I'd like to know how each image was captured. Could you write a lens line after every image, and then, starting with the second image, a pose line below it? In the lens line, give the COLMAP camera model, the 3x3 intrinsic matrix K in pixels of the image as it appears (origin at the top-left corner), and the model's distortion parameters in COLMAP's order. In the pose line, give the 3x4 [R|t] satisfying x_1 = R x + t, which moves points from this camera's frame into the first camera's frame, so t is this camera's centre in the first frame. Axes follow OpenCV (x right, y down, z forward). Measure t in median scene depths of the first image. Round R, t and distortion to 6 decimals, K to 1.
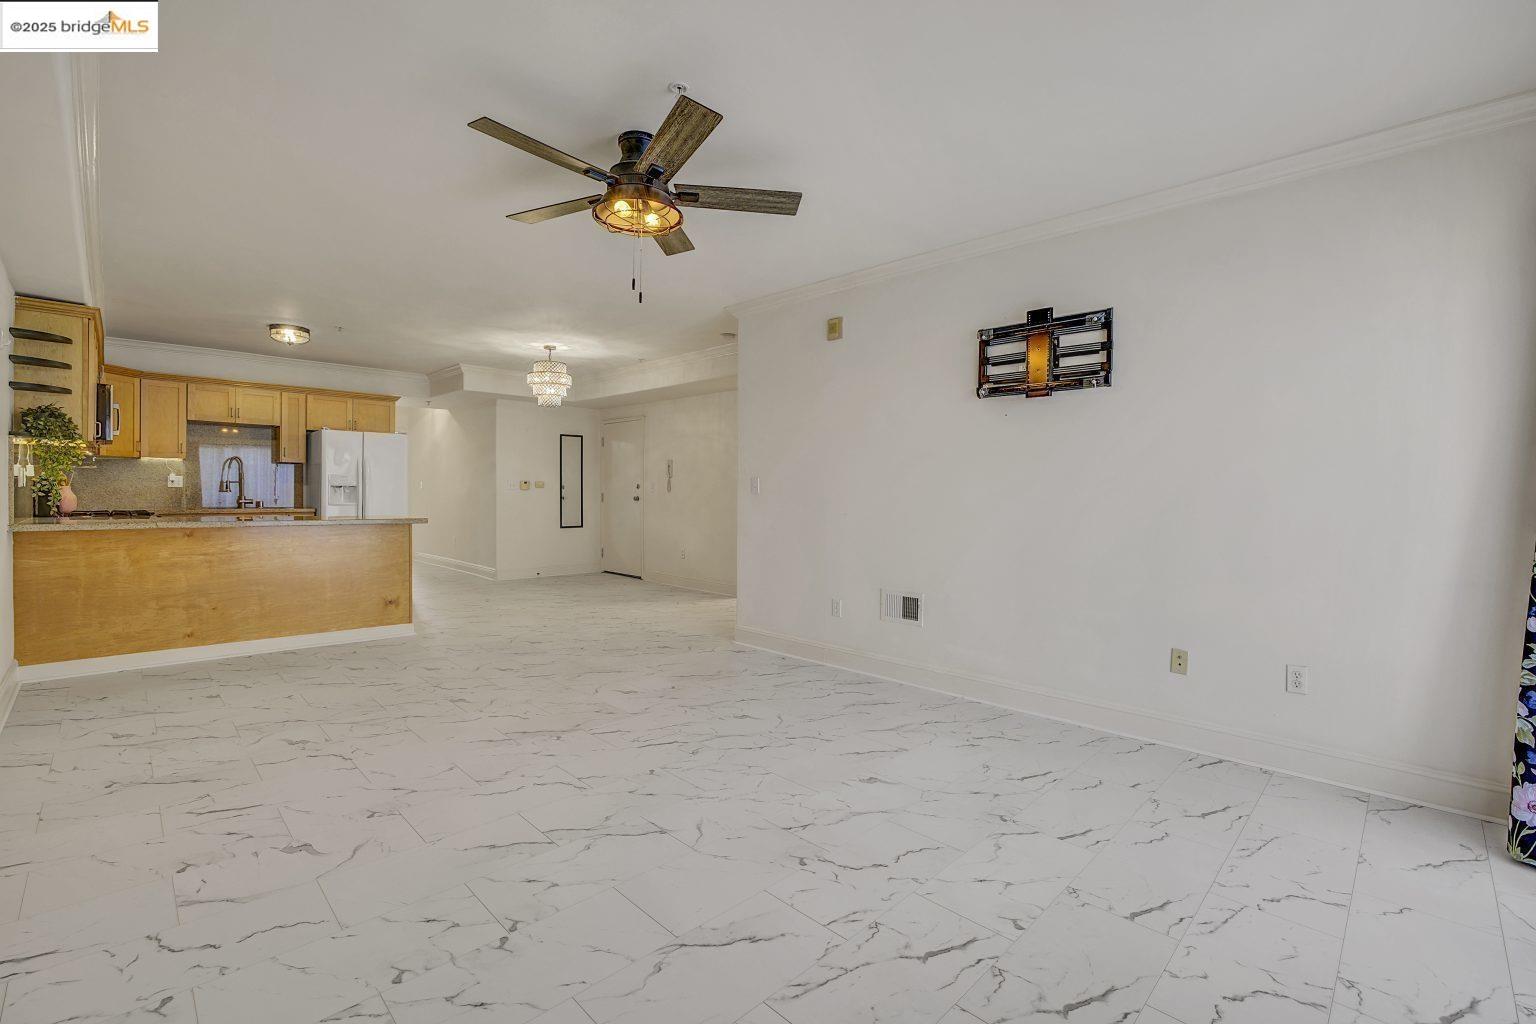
lens RADIAL K [[672.9, 0, 773.5], [0, 672.9, 498.9], [0, 0, 1]] dist [-0.042739, 0.011496]
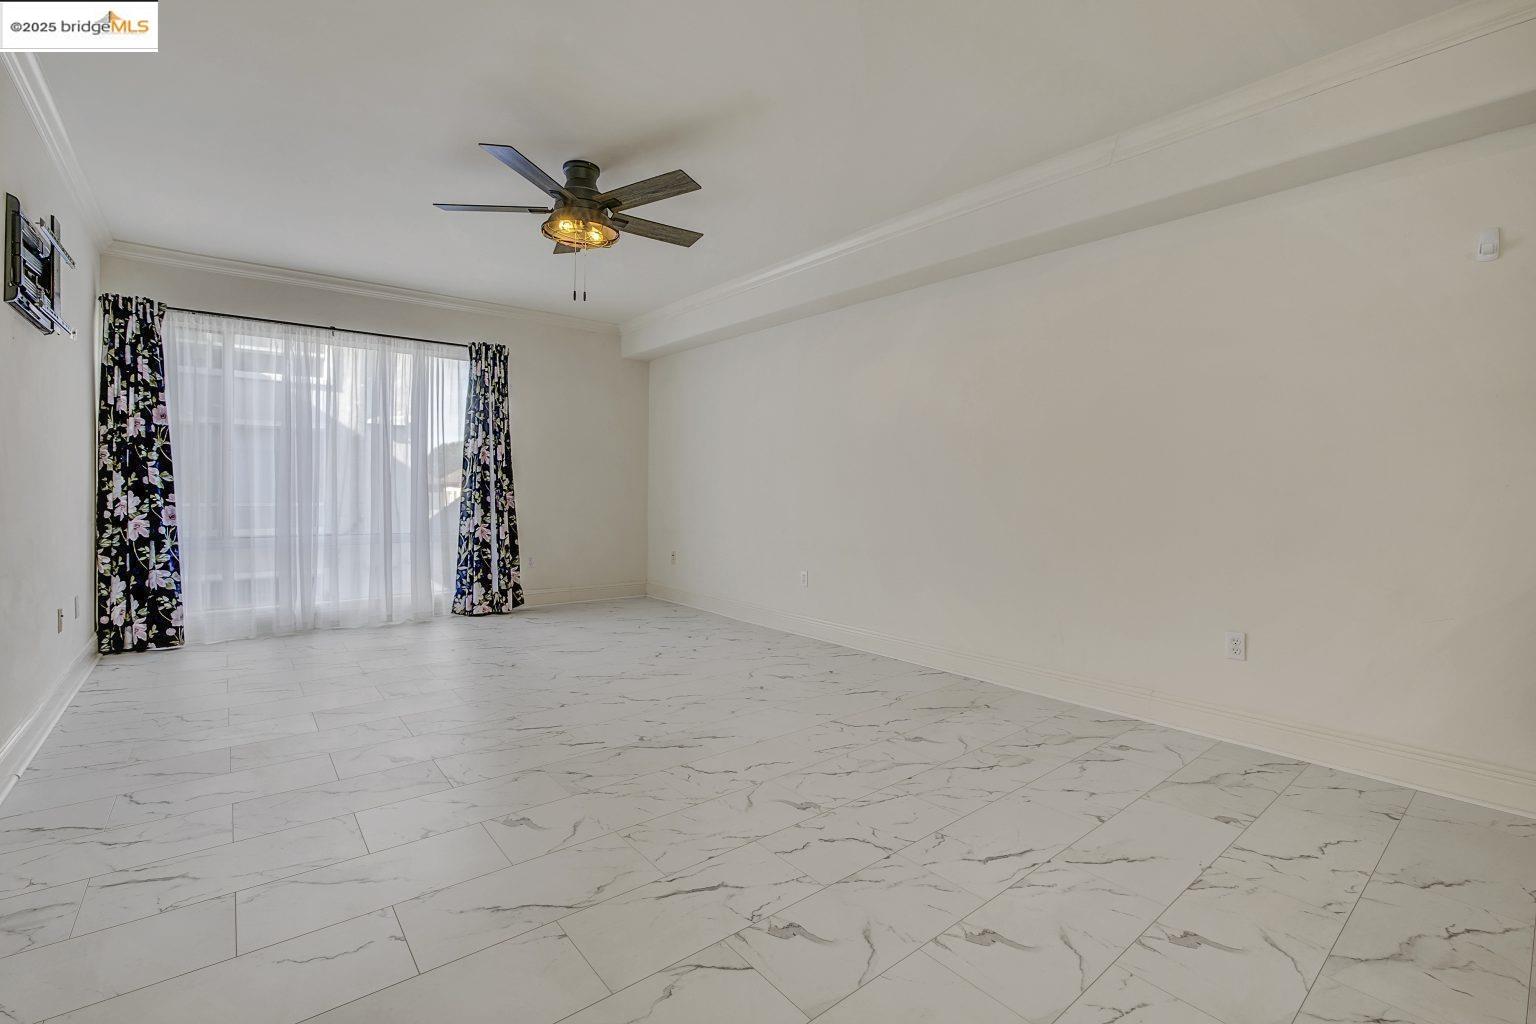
lens RADIAL K [[672.9, 0, 778.6], [0, 672.9, 502.0], [0, 0, 1]] dist [-0.042739, 0.011496]
pose [[-0.995417, -0.021985, 0.093073, -0.403353], [-0.019932, 0.999538, 0.022932, 0.010145], [-0.093534, 0.020972, -0.995395, 1.295496]]
